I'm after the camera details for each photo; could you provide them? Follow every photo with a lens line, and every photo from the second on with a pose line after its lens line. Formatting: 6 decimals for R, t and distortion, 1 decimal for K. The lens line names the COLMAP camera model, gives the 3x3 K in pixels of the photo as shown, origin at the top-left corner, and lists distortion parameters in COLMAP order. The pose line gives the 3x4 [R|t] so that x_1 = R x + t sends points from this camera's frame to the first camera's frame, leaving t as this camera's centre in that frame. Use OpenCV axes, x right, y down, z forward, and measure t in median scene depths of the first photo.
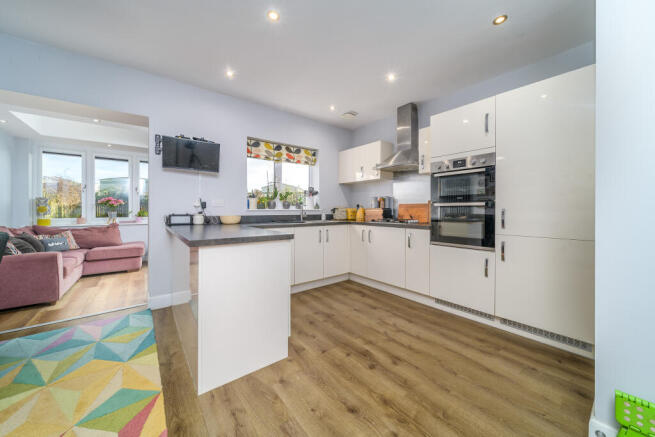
lens RADIAL K [[238.9, 0, 329.0], [0, 238.9, 208.1], [0, 0, 1]] dist [-0.001046, -0.000052]
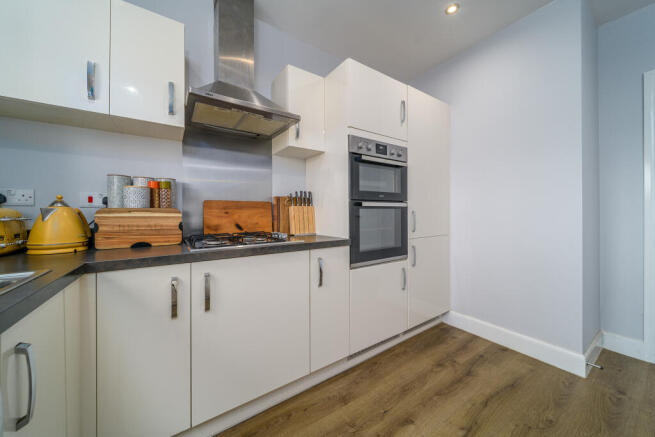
lens RADIAL K [[236.6, 0, 330.4], [0, 236.6, 211.8], [0, 0, 1]] dist [-0.000618, -0.000065]
pose [[0.069930, -0.002232, 0.997549, -0.134216], [-0.001050, 0.999997, 0.002311, 0.003019], [-0.997551, -0.001209, 0.069927, 0.769356]]
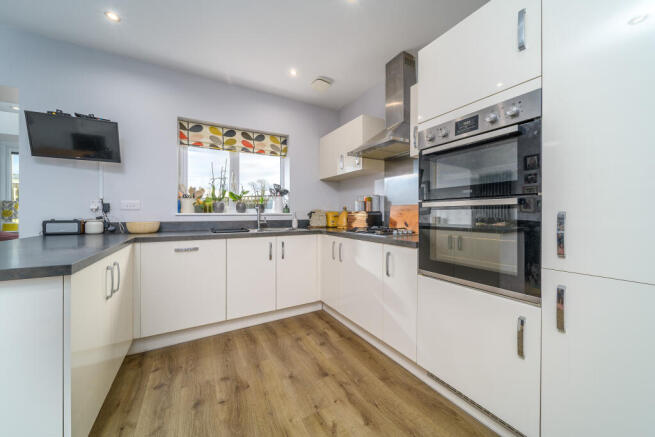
lens RADIAL K [[236.6, 0, 330.4], [0, 236.6, 211.8], [0, 0, 1]] dist [-0.000618, -0.000065]
pose [[0.989940, -0.001496, -0.141477, 0.226135], [0.001338, 0.999998, -0.001214, 0.001636], [0.141479, 0.001012, 0.989941, 0.310283]]
